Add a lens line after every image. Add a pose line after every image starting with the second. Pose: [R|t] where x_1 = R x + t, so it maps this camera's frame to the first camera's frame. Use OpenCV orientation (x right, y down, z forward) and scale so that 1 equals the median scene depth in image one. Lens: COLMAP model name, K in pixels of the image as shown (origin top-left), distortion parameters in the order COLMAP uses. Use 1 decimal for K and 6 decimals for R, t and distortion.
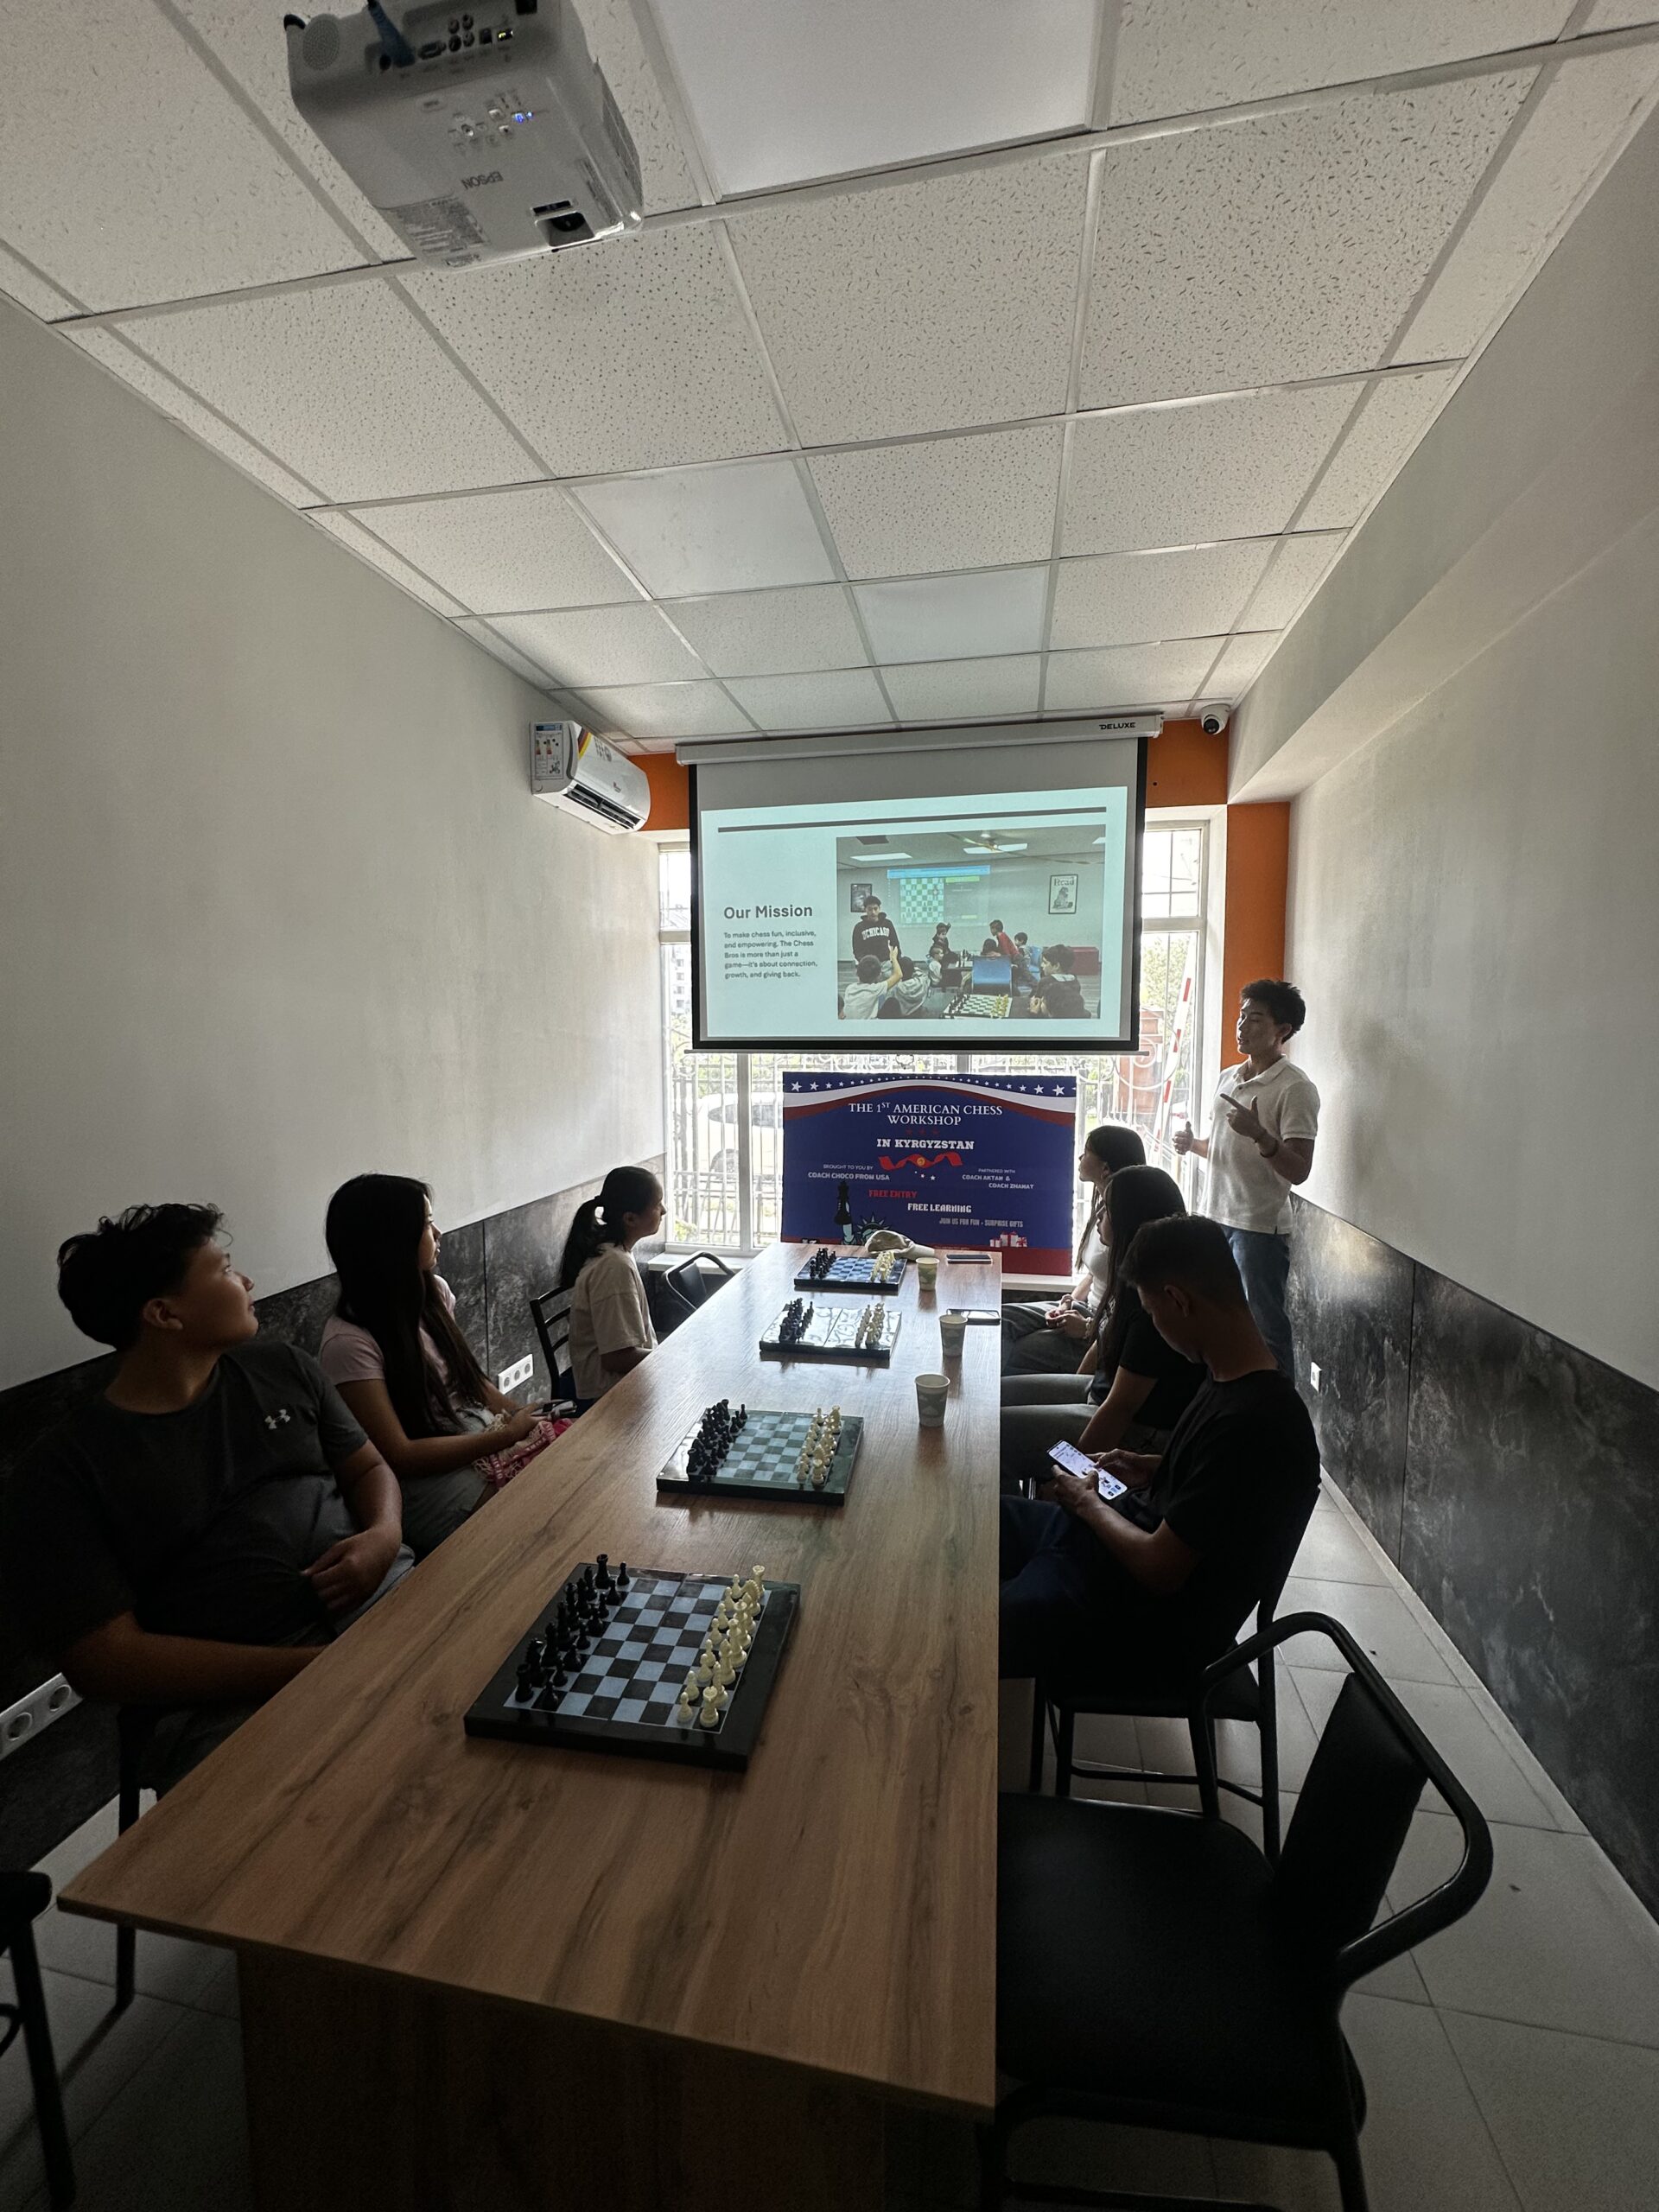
lens RADIAL K [[881.9, 0, 832.4], [0, 881.9, 1109.0], [0, 0, 1]] dist [0.005182, 0.000037]
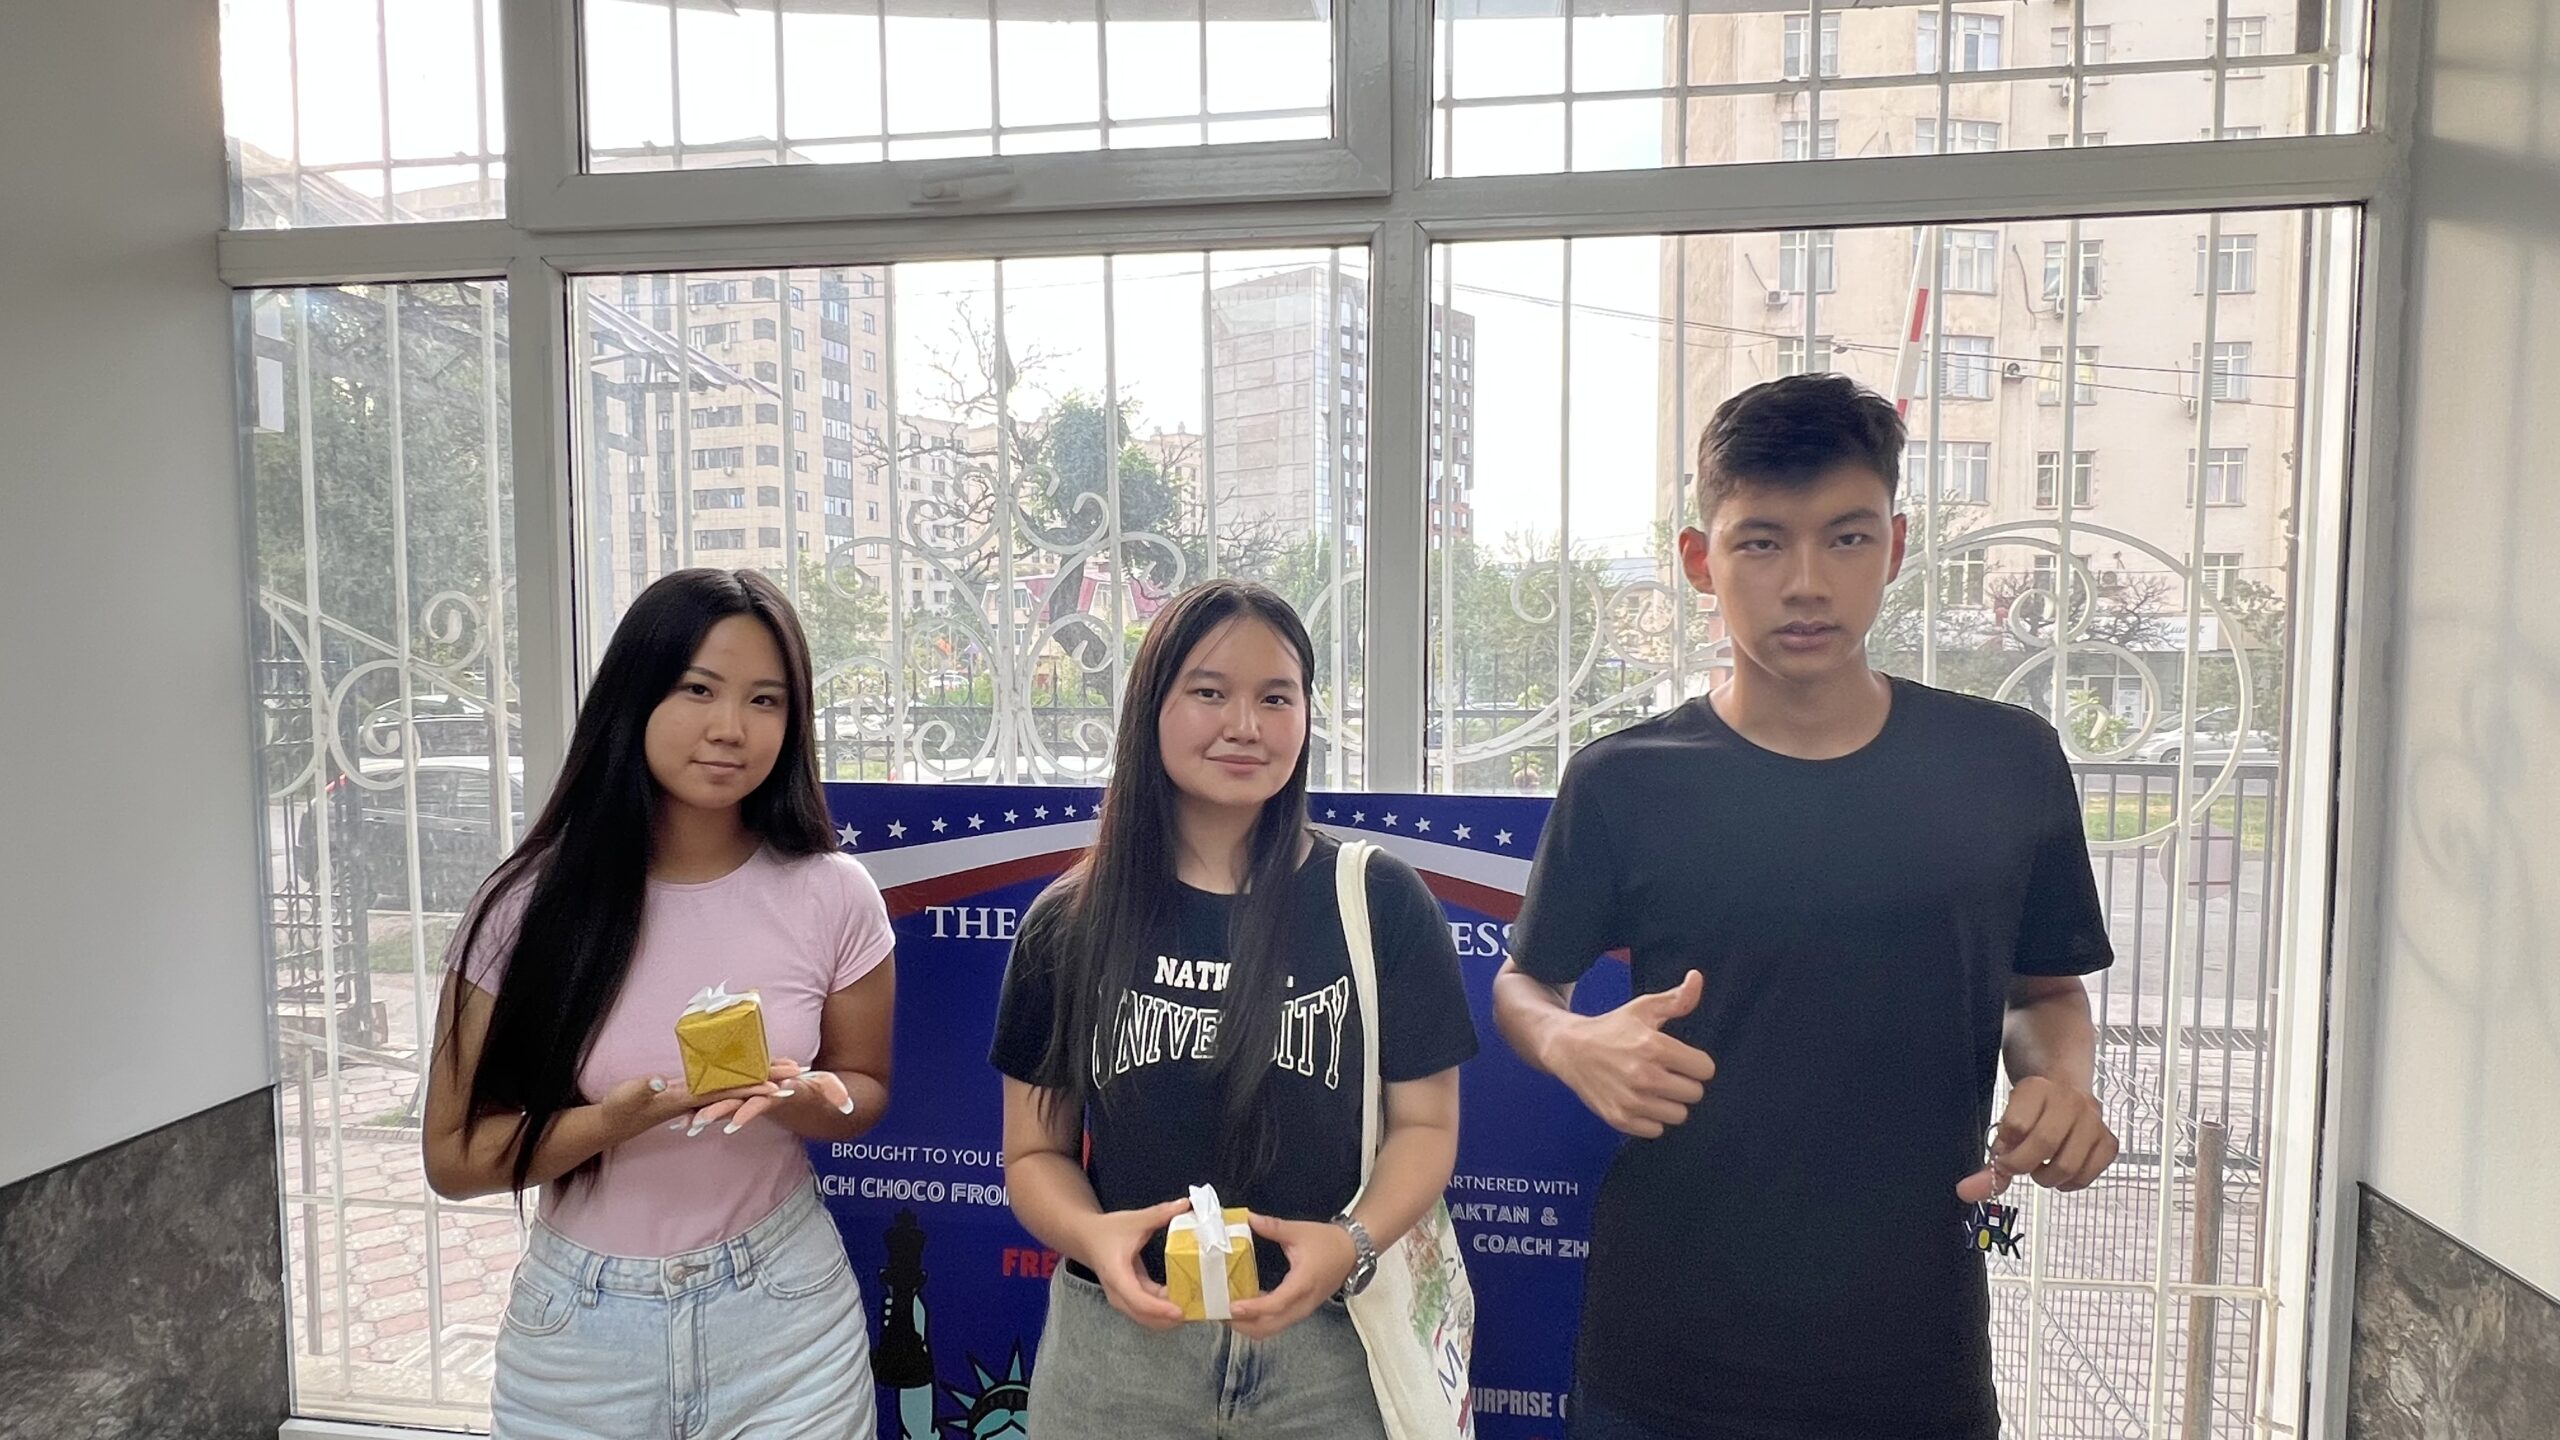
lens RADIAL K [[1408.2, 0, 1277.7], [0, 1408.2, 730.7], [0, 0, 1]] dist [0.008617, -0.000877]
pose [[0.999193, -0.002916, 0.040067, 0.107564], [0.003895, 0.999696, -0.024367, -0.047882], [-0.039984, 0.024503, 0.998900, 0.606304]]
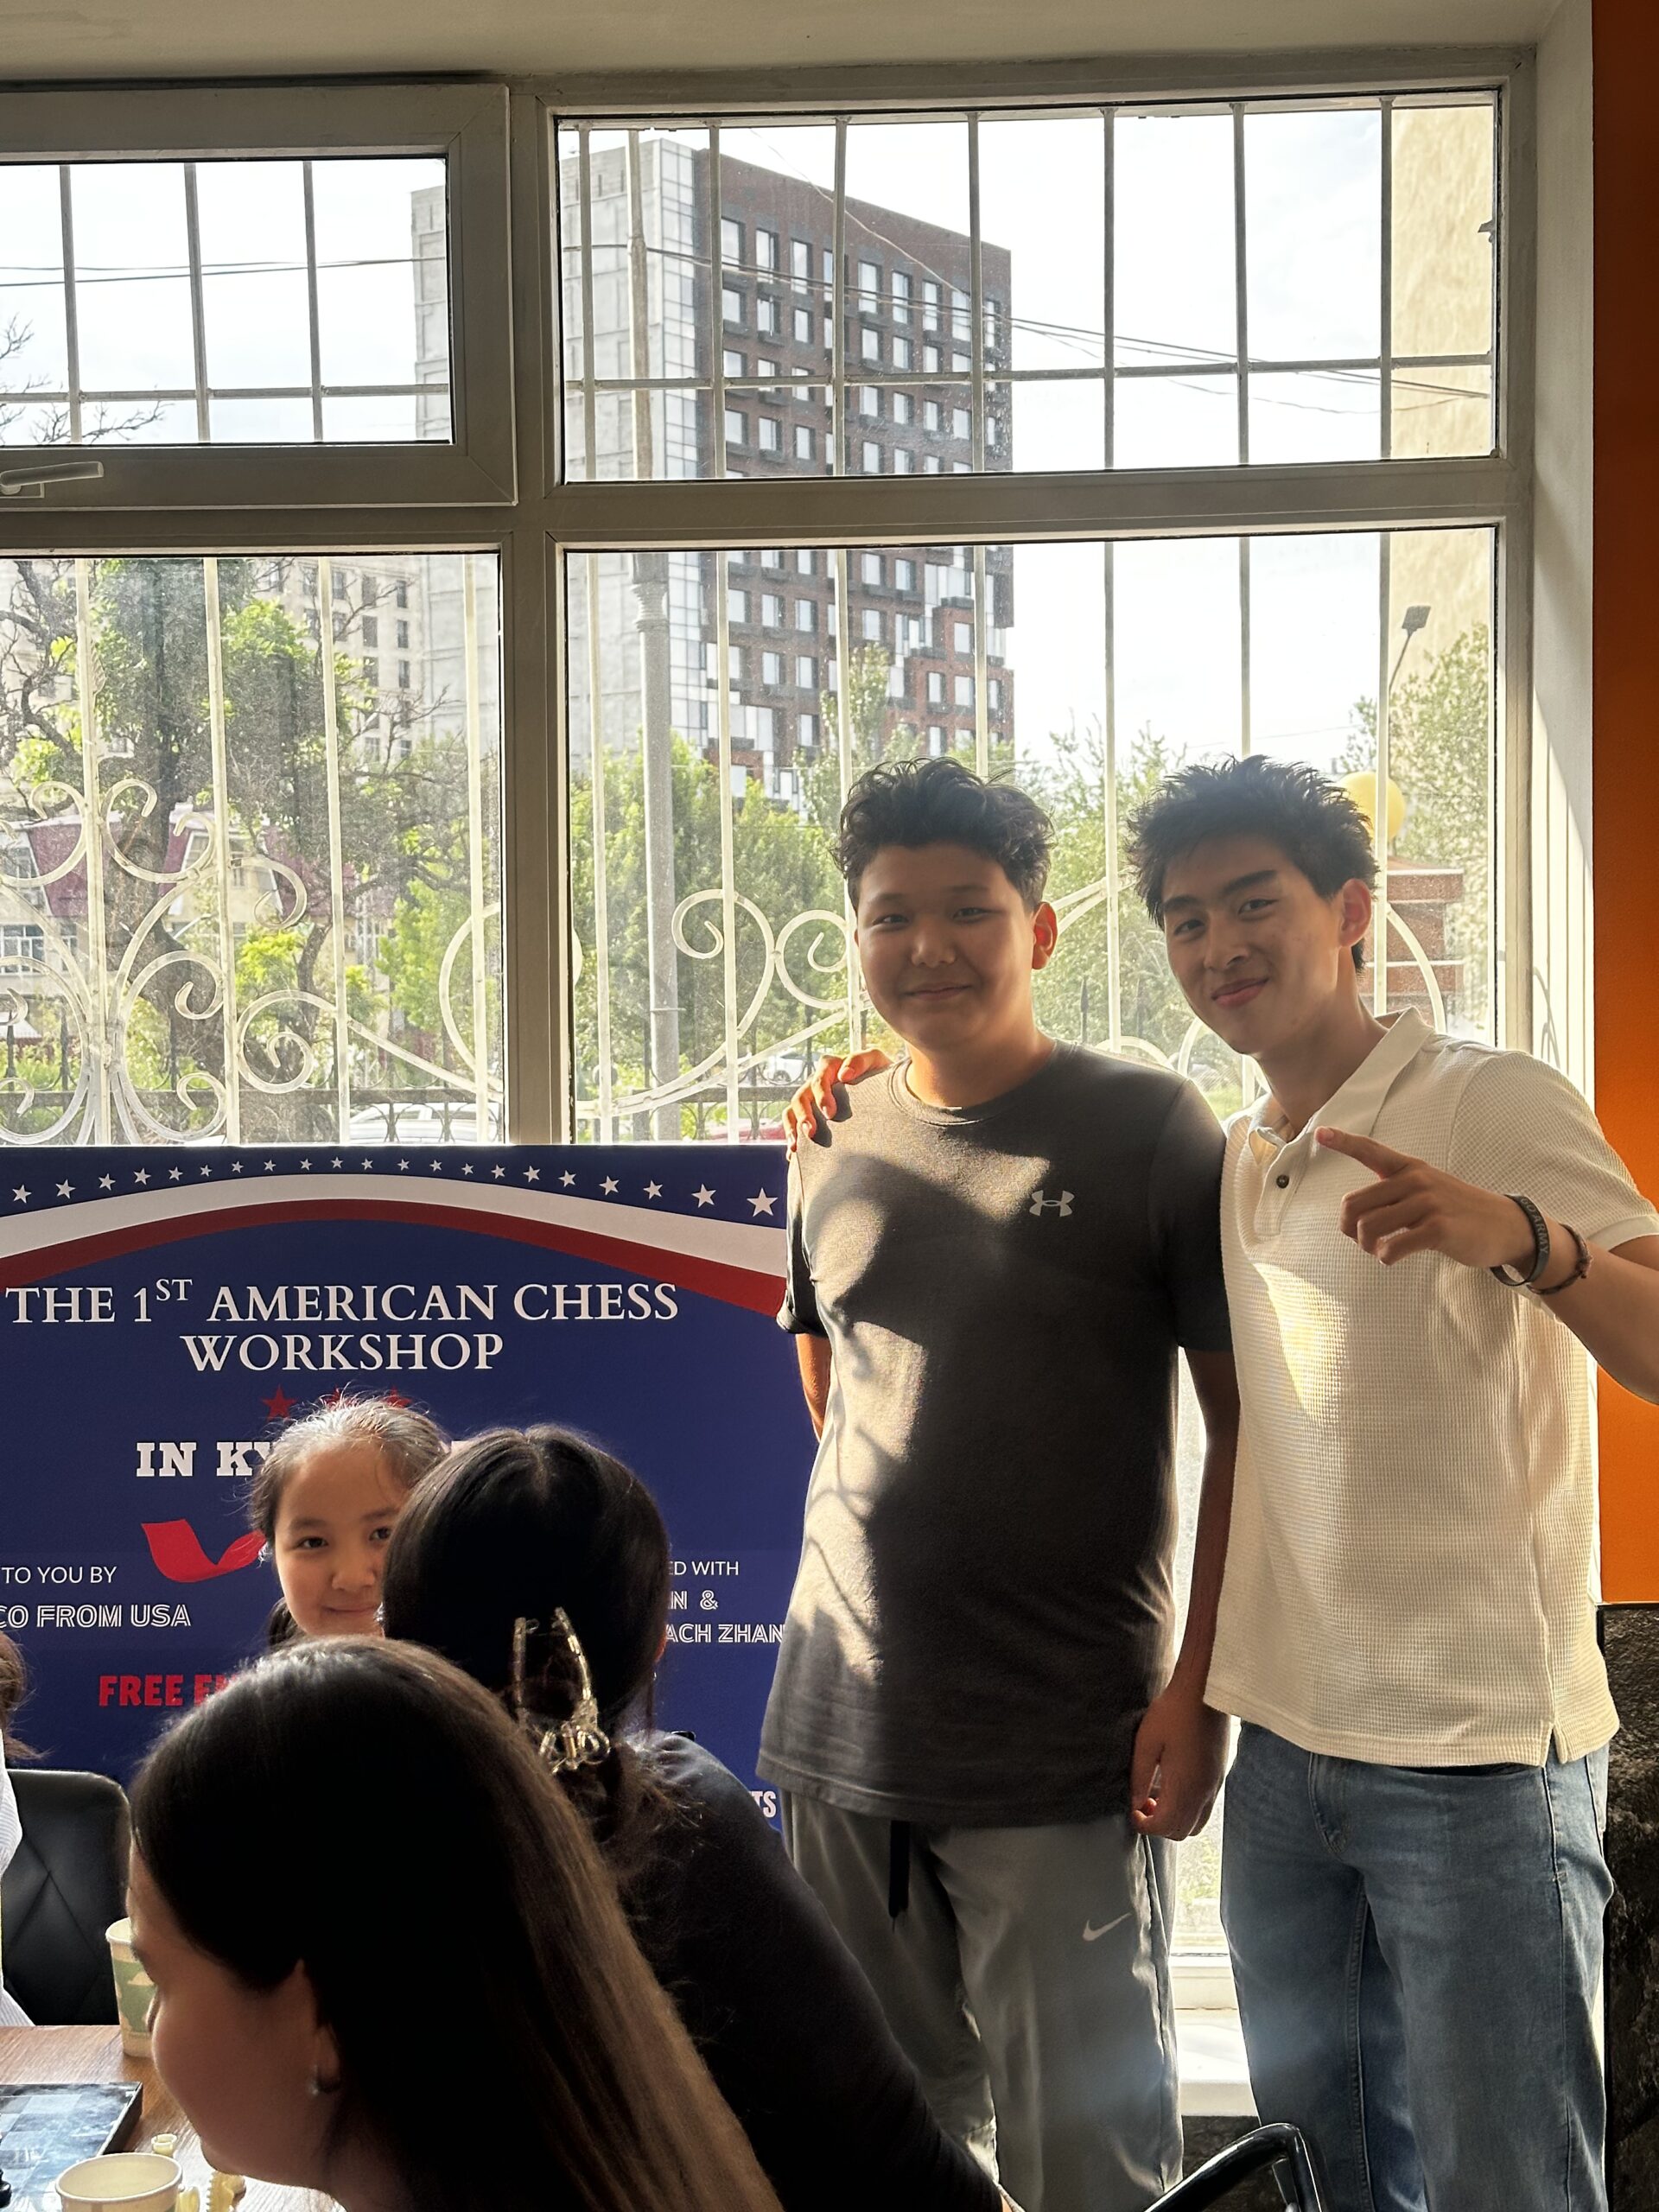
lens RADIAL K [[2999.9, 0, 819.0], [0, 2999.9, 1097.6], [0, 0, 1]] dist [0.201012, 0.000000]
pose [[0.993204, -0.016577, 0.115202, 0.139459], [0.021598, 0.998864, -0.042471, -0.017444], [-0.114367, 0.044671, 0.992434, 0.216258]]
